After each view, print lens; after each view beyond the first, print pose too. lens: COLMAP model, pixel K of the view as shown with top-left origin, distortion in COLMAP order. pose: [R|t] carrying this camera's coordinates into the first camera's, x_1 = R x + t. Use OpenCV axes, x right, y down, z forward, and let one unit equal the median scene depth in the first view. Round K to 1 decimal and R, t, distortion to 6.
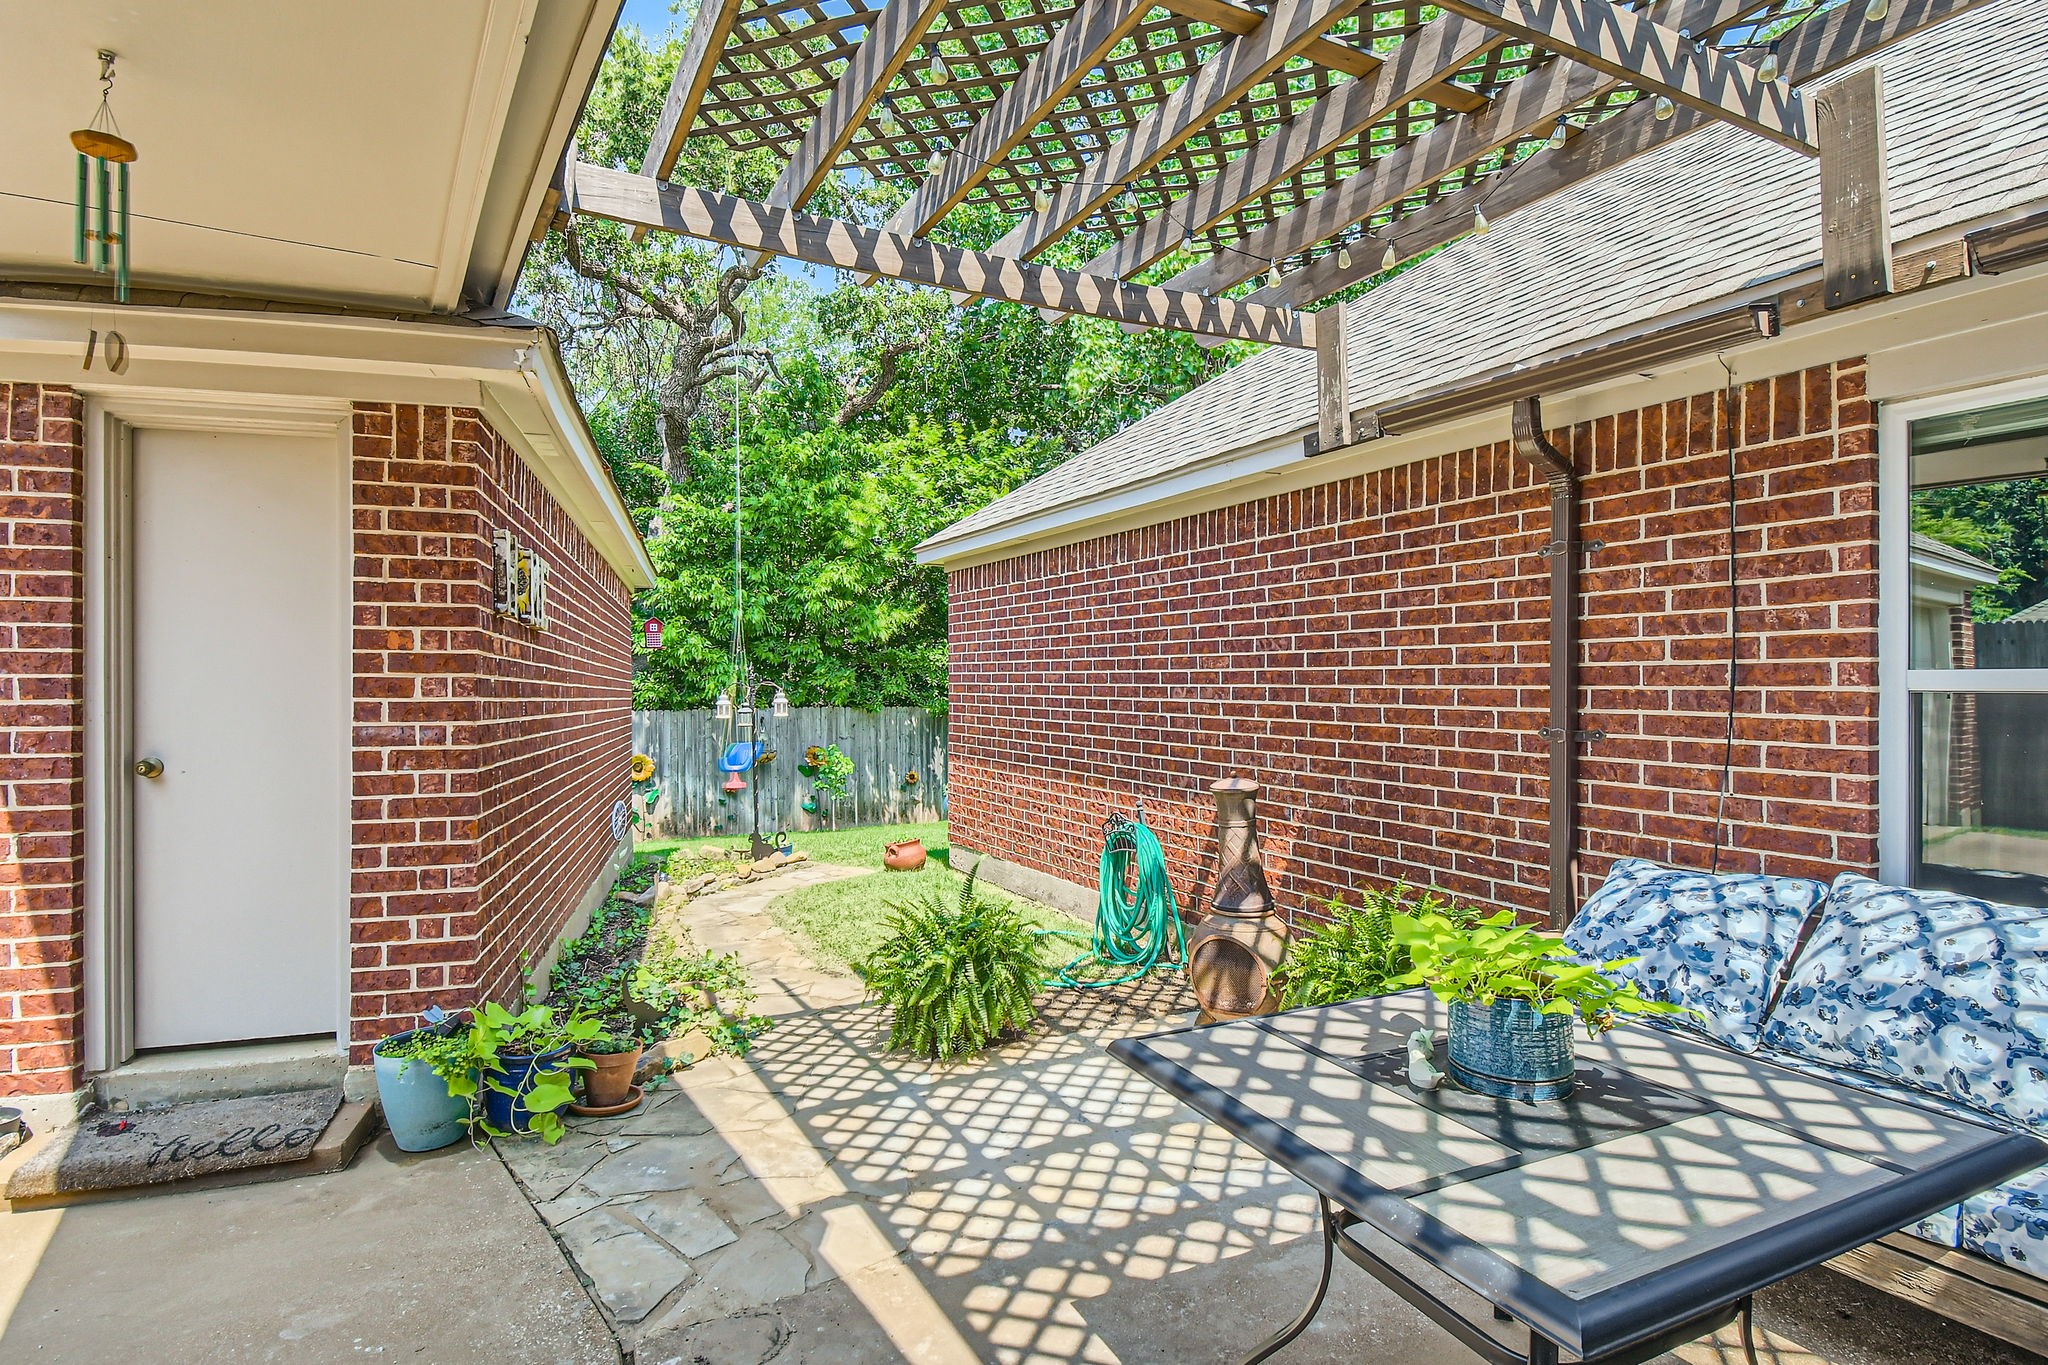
lens RADIAL K [[1055.6, 0, 1043.9], [0, 1055.6, 674.8], [0, 0, 1]] dist [0.065857, -0.054658]
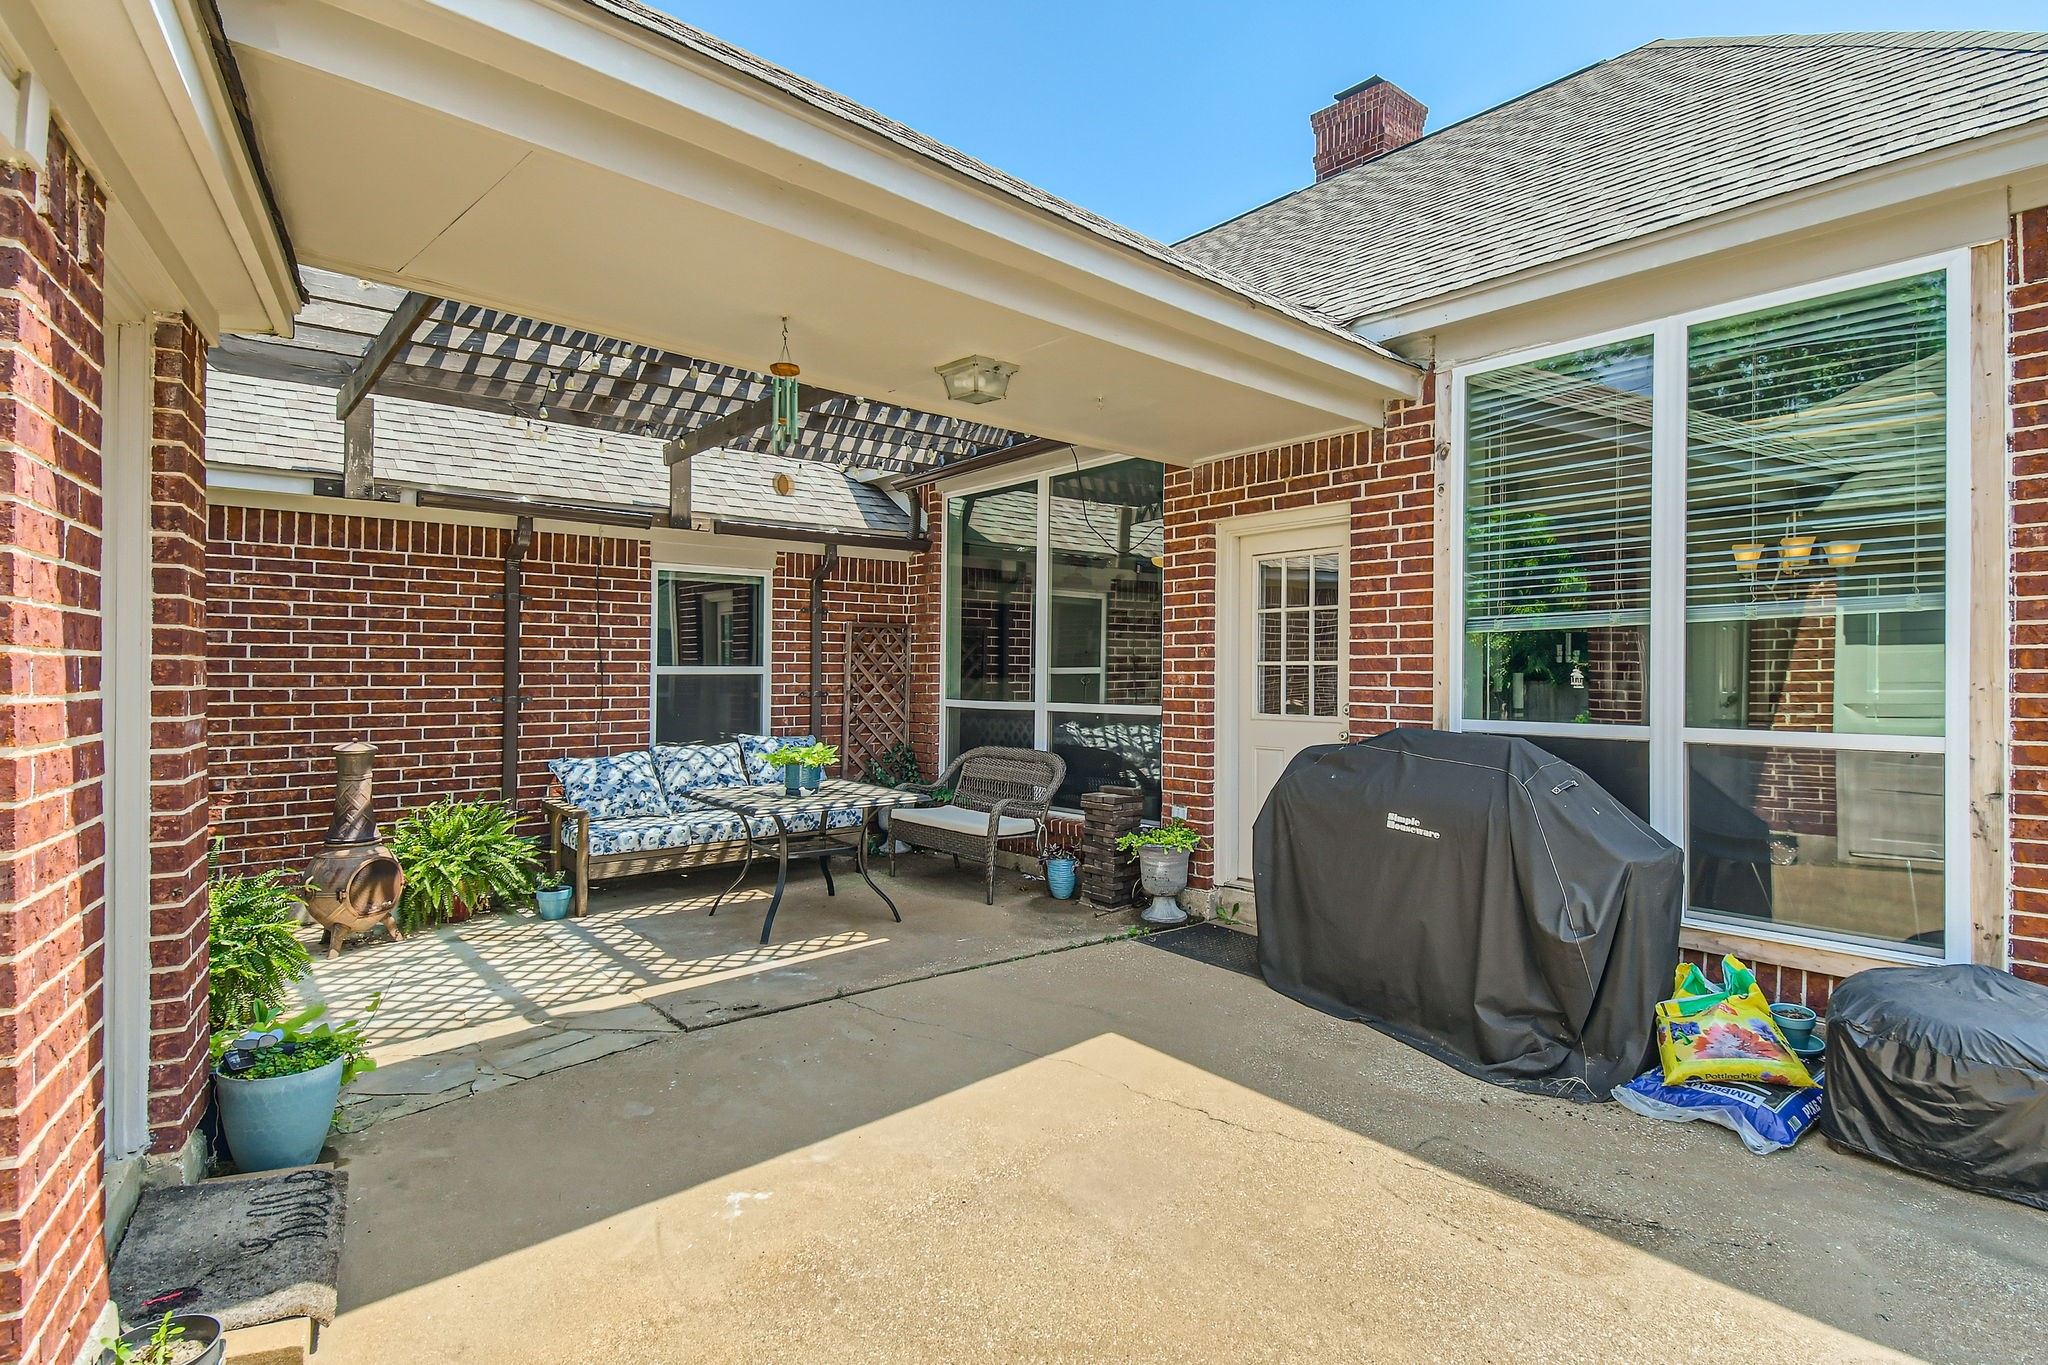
lens RADIAL K [[1055.6, 0, 1043.9], [0, 1055.6, 674.8], [0, 0, 1]] dist [0.065857, -0.054658]
pose [[-0.236657, 0.001811, 0.971592, -1.625204], [-0.003686, 0.999989, -0.002762, 0.016934], [-0.971586, -0.004235, -0.236648, 0.598597]]
